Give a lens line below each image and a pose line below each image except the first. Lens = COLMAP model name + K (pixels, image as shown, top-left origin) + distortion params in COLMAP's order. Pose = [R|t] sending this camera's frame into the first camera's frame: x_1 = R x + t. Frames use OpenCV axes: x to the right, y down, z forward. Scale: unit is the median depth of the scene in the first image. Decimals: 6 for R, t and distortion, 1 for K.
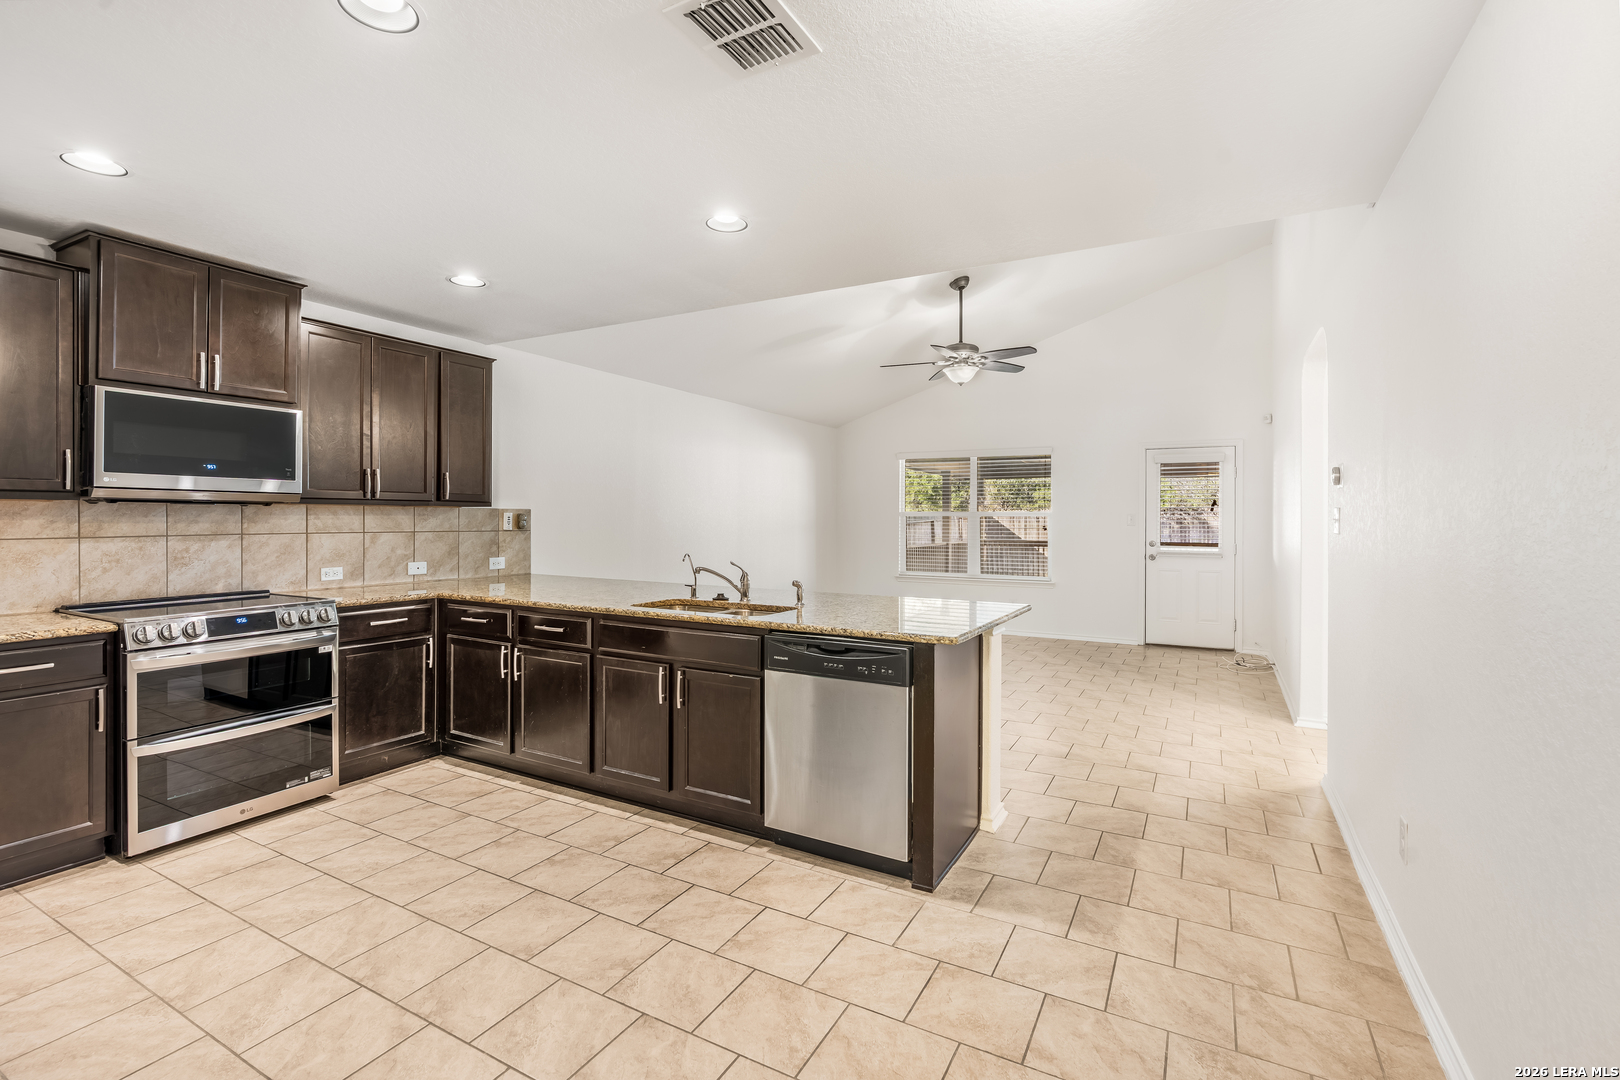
lens RADIAL K [[740.5, 0, 801.9], [0, 740.5, 519.2], [0, 0, 1]] dist [-0.010180, 0.003998]
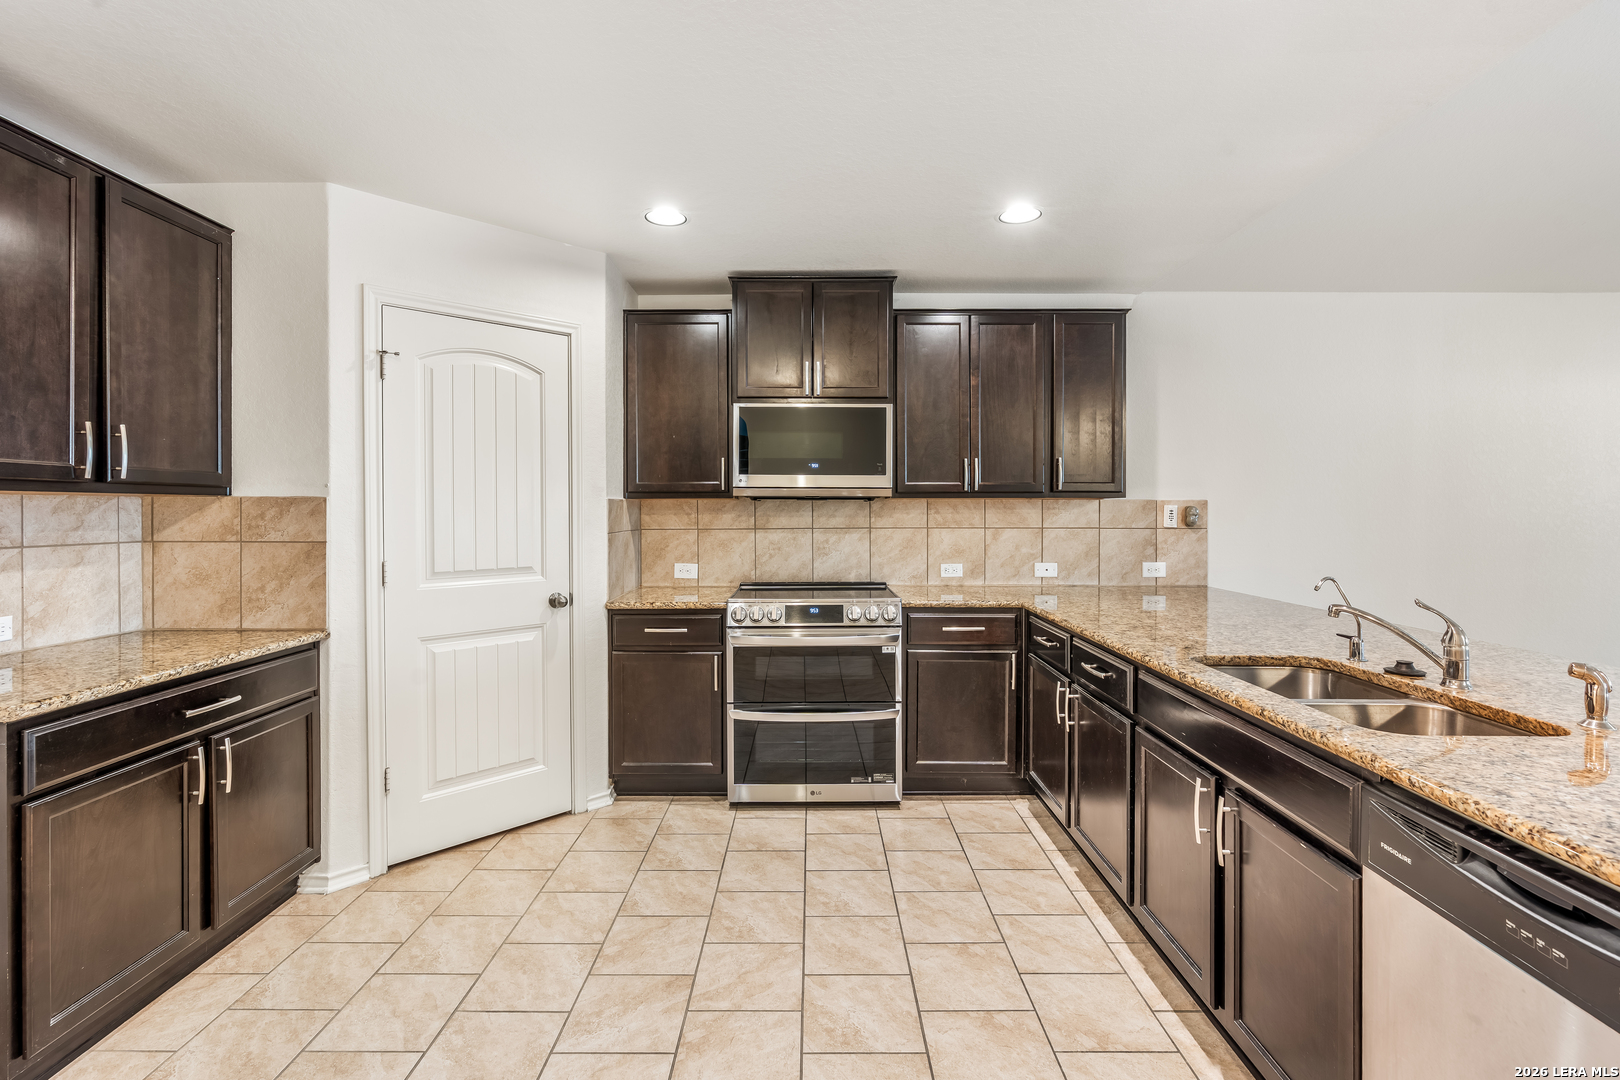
lens RADIAL K [[740.5, 0, 809.9], [0, 740.5, 516.8], [0, 0, 1]] dist [-0.010180, 0.003998]
pose [[0.480851, 0.002206, -0.876800, 0.143001], [0.001062, 0.999995, 0.003098, 0.000980], [0.876802, -0.002421, 0.480846, 0.438735]]
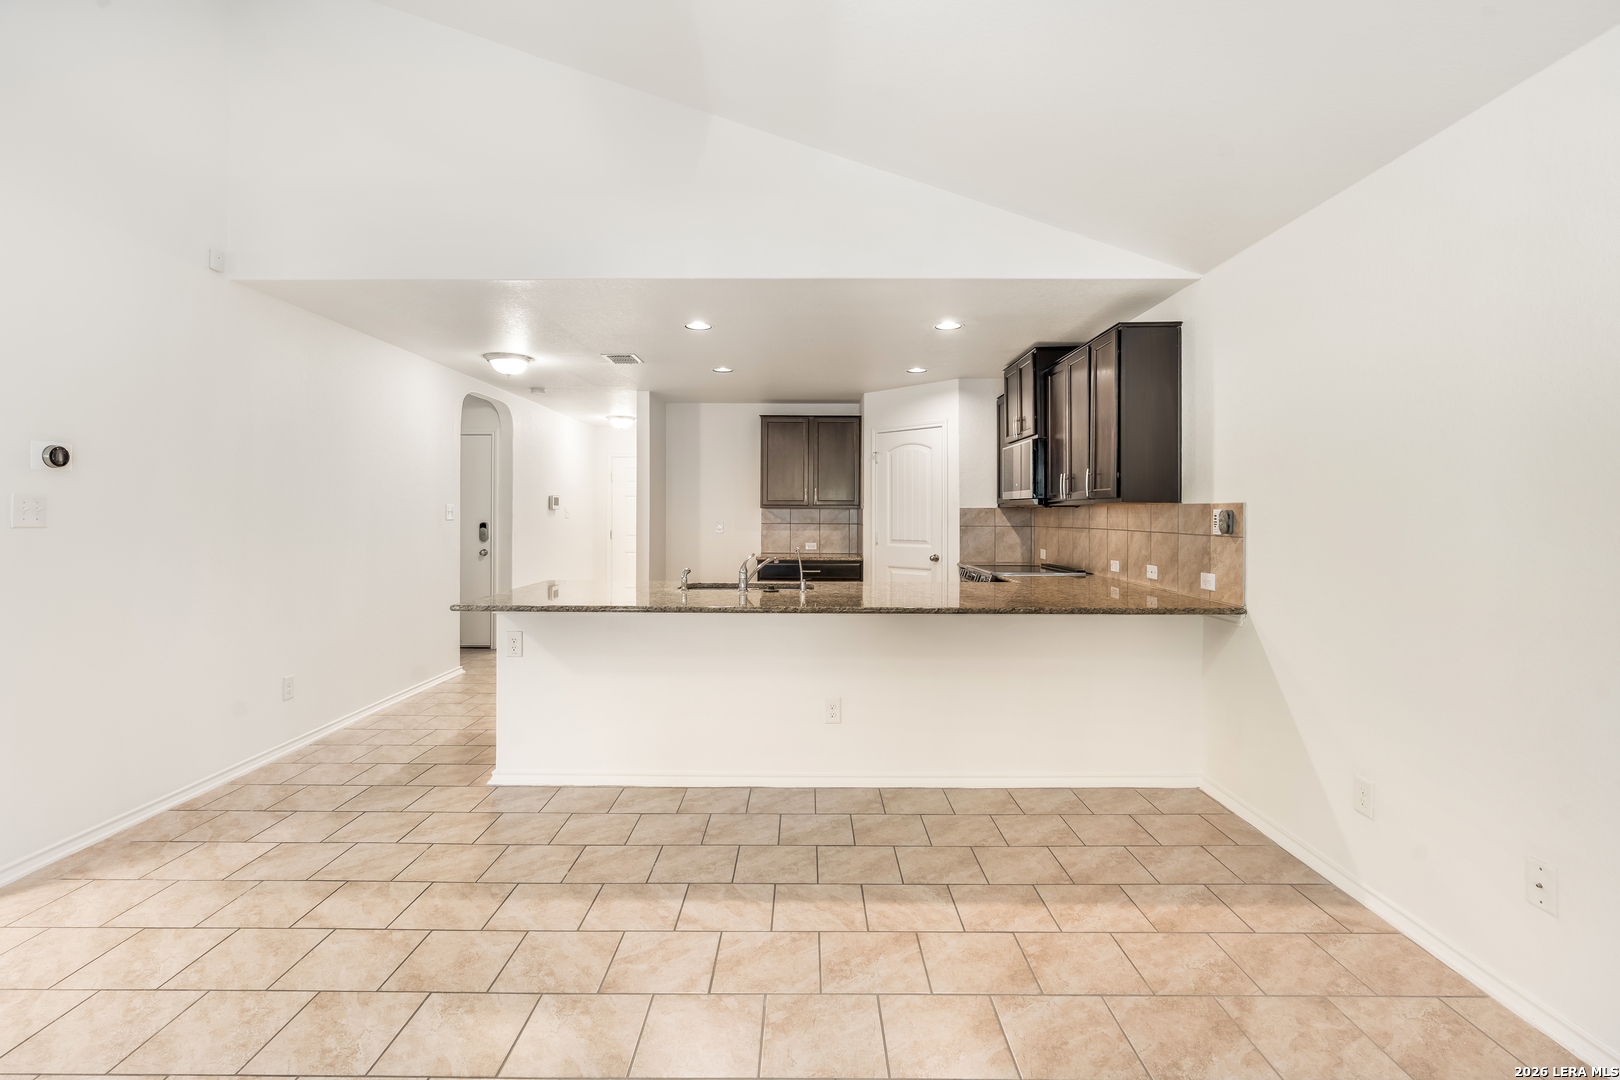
lens RADIAL K [[740.5, 0, 797.2], [0, 740.5, 510.7], [0, 0, 1]] dist [-0.010180, 0.003998]
pose [[-0.882197, -0.009046, -0.470794, 0.372774], [-0.008190, 0.999959, -0.003867, -0.002240], [0.470810, 0.000444, -0.882235, 2.071867]]
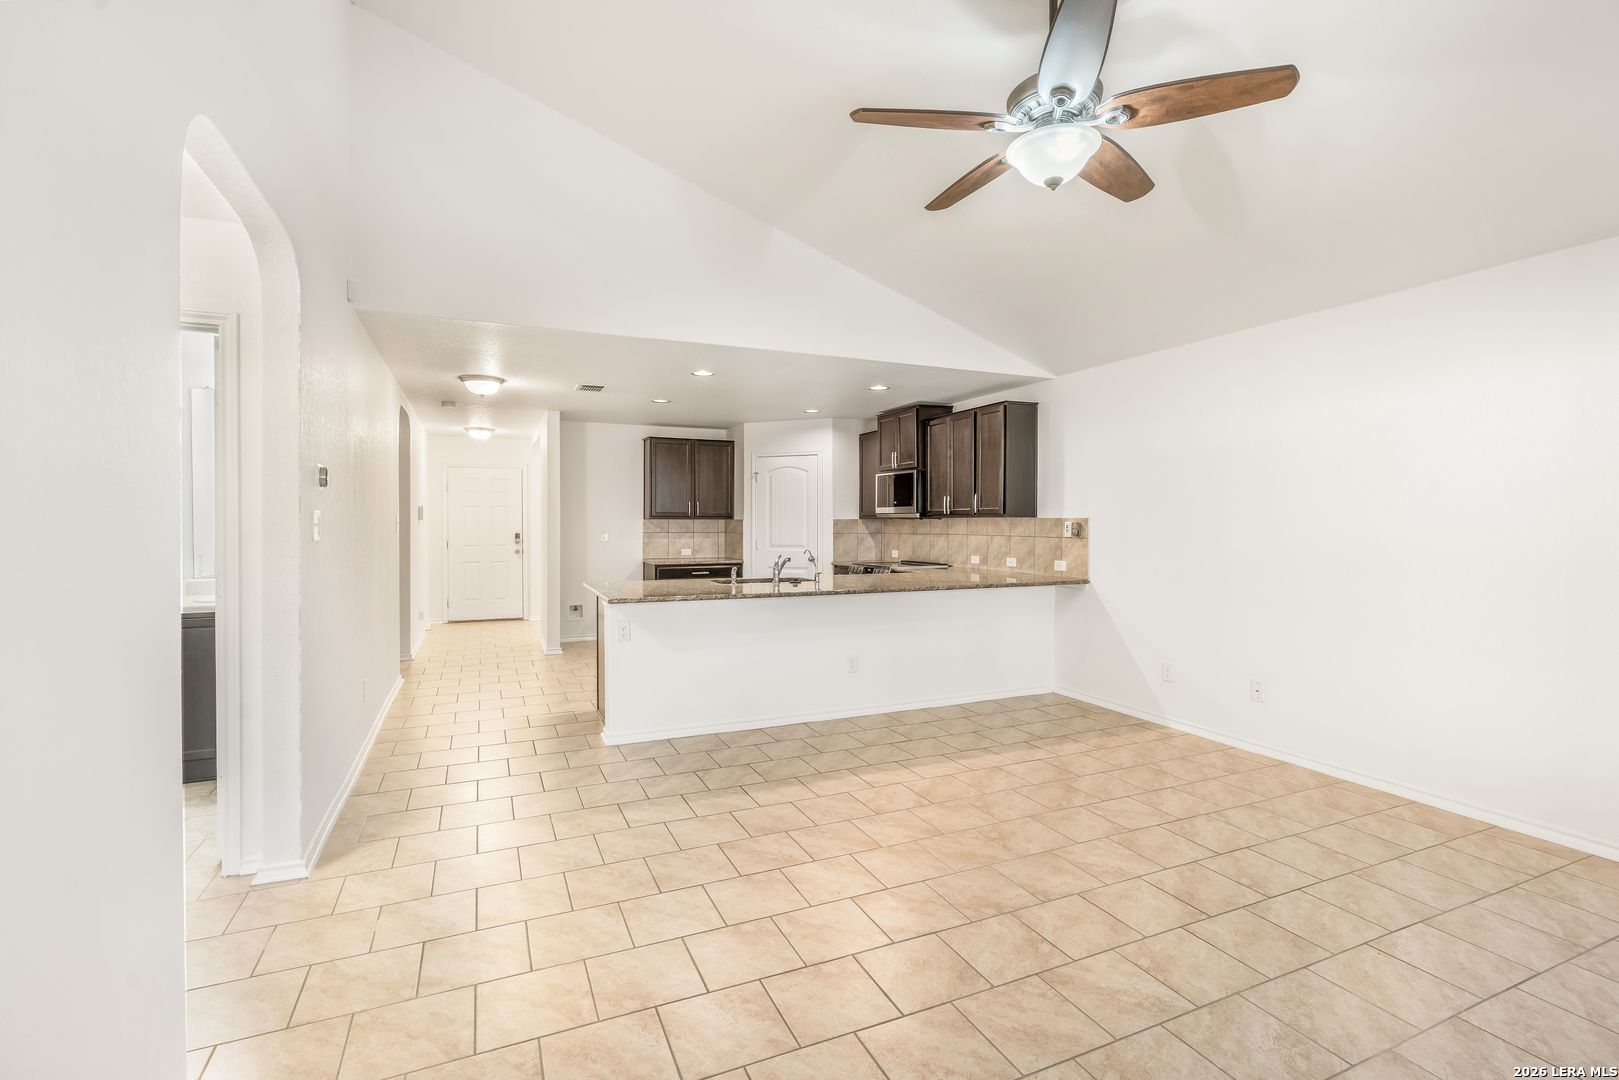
lens RADIAL K [[740.1, 0, 795.7], [0, 740.1, 531.1], [0, 0, 1]] dist [-0.010180, 0.003998]
pose [[-0.612460, 0.004287, -0.790490, 1.071847], [-0.006006, 0.999931, 0.010076, -0.004604], [0.790478, 0.010919, -0.612392, 1.990709]]
